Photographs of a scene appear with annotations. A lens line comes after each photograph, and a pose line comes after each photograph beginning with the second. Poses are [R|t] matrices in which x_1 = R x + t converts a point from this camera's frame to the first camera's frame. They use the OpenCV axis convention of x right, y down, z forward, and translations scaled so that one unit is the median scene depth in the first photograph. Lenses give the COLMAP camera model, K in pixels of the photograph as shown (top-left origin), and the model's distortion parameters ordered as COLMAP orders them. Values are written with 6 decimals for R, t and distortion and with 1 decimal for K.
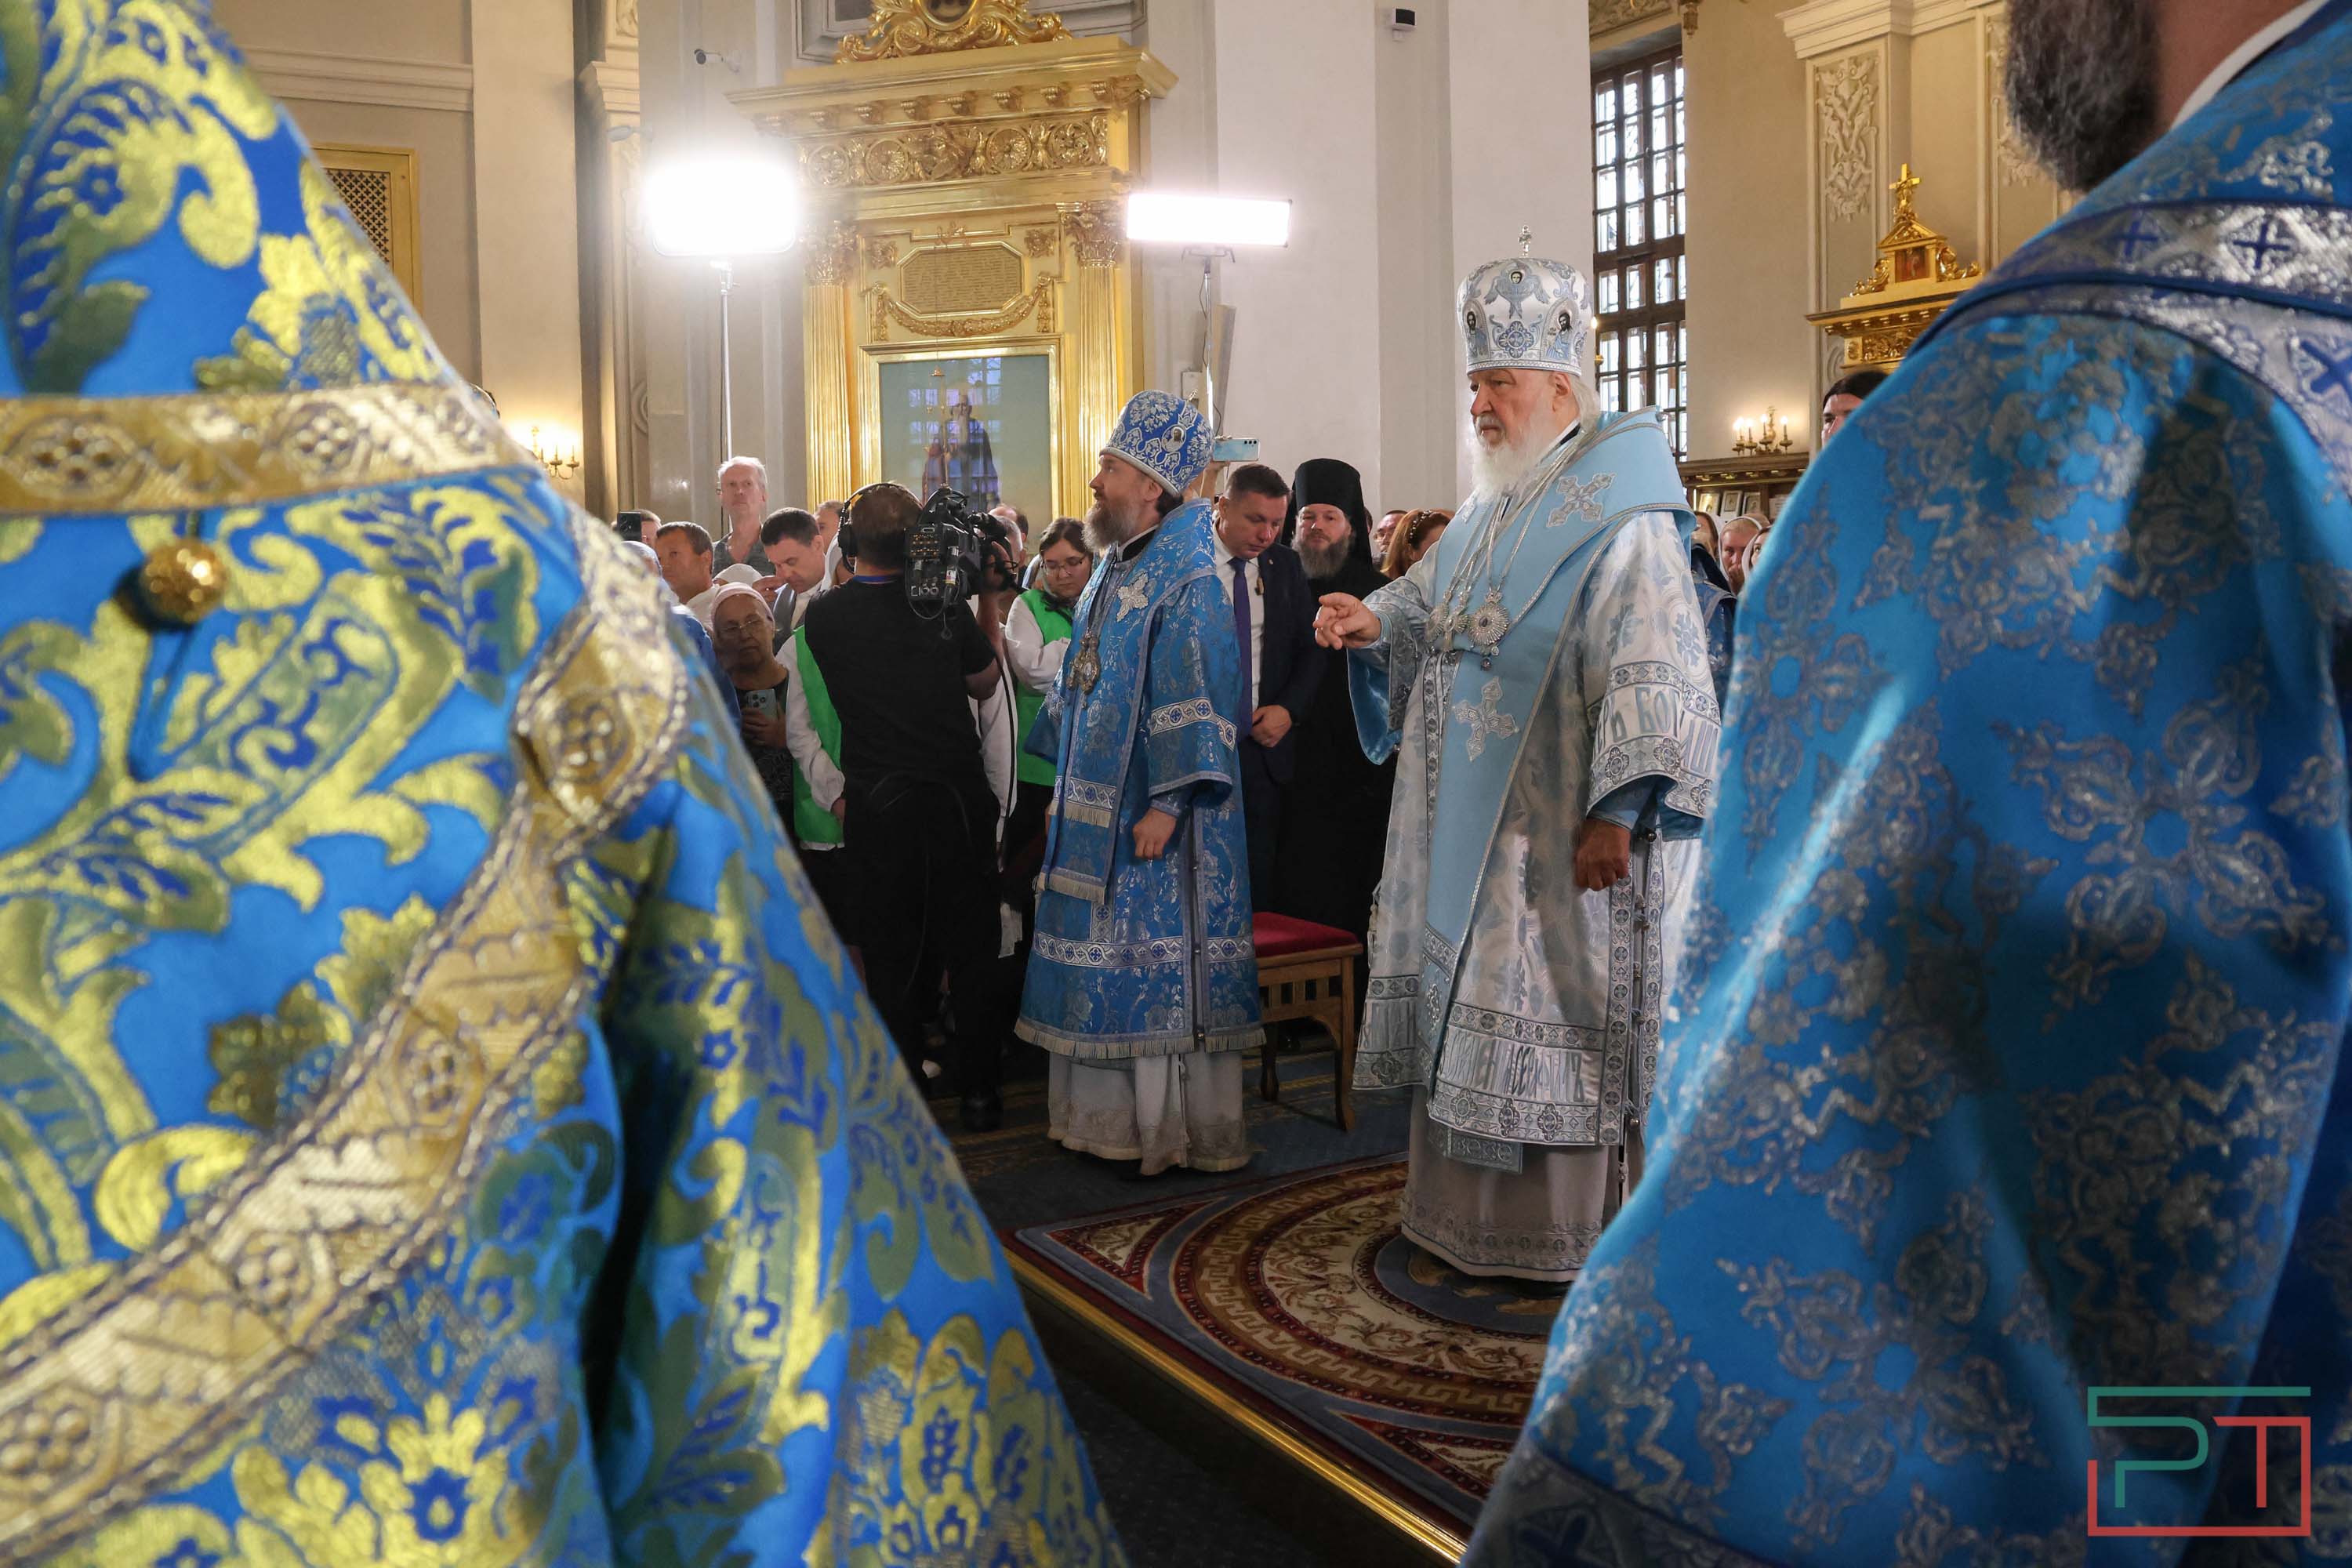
lens RADIAL K [[1922.4, 0, 1183.8], [0, 1922.4, 758.1], [0, 0, 1]] dist [-0.143710, 0.130543]
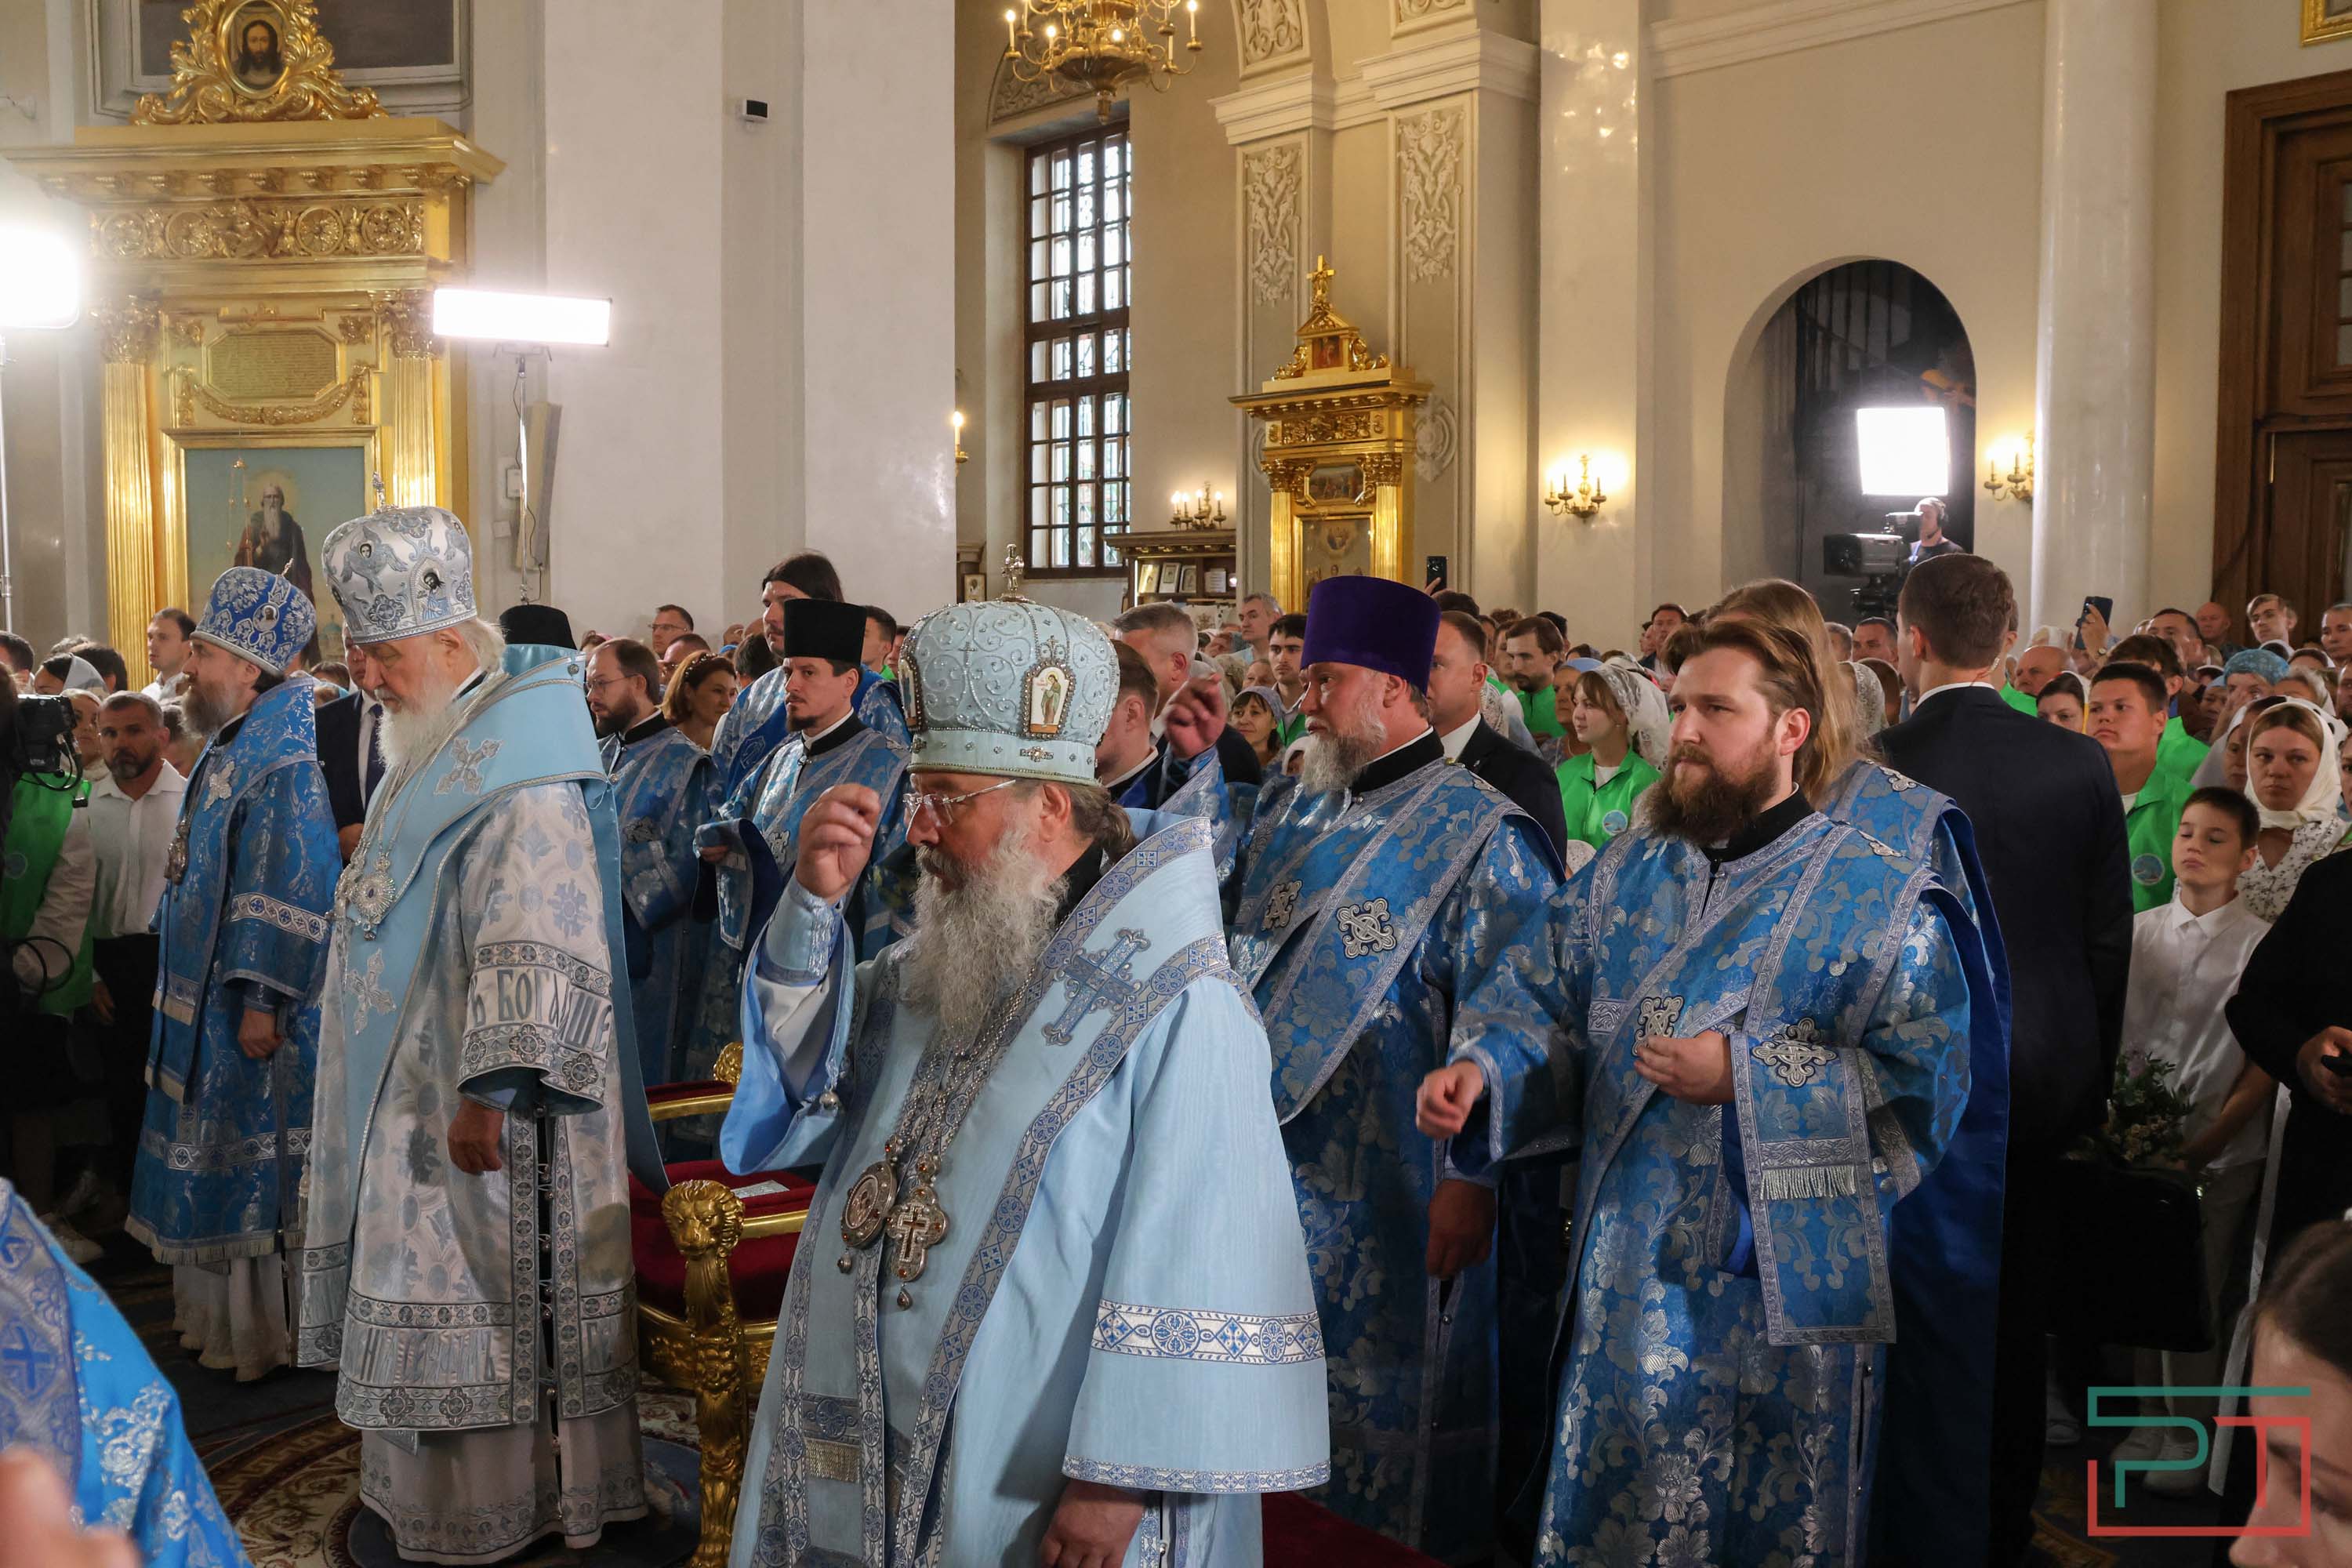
lens RADIAL K [[1922.4, 0, 1183.8], [0, 1922.4, 758.1], [0, 0, 1]] dist [-0.143710, 0.130543]
pose [[0.978347, 0.005211, 0.206905, 0.098838], [-0.004361, 0.999980, -0.004568, -0.037402], [-0.206925, 0.003567, 0.978350, -0.005105]]
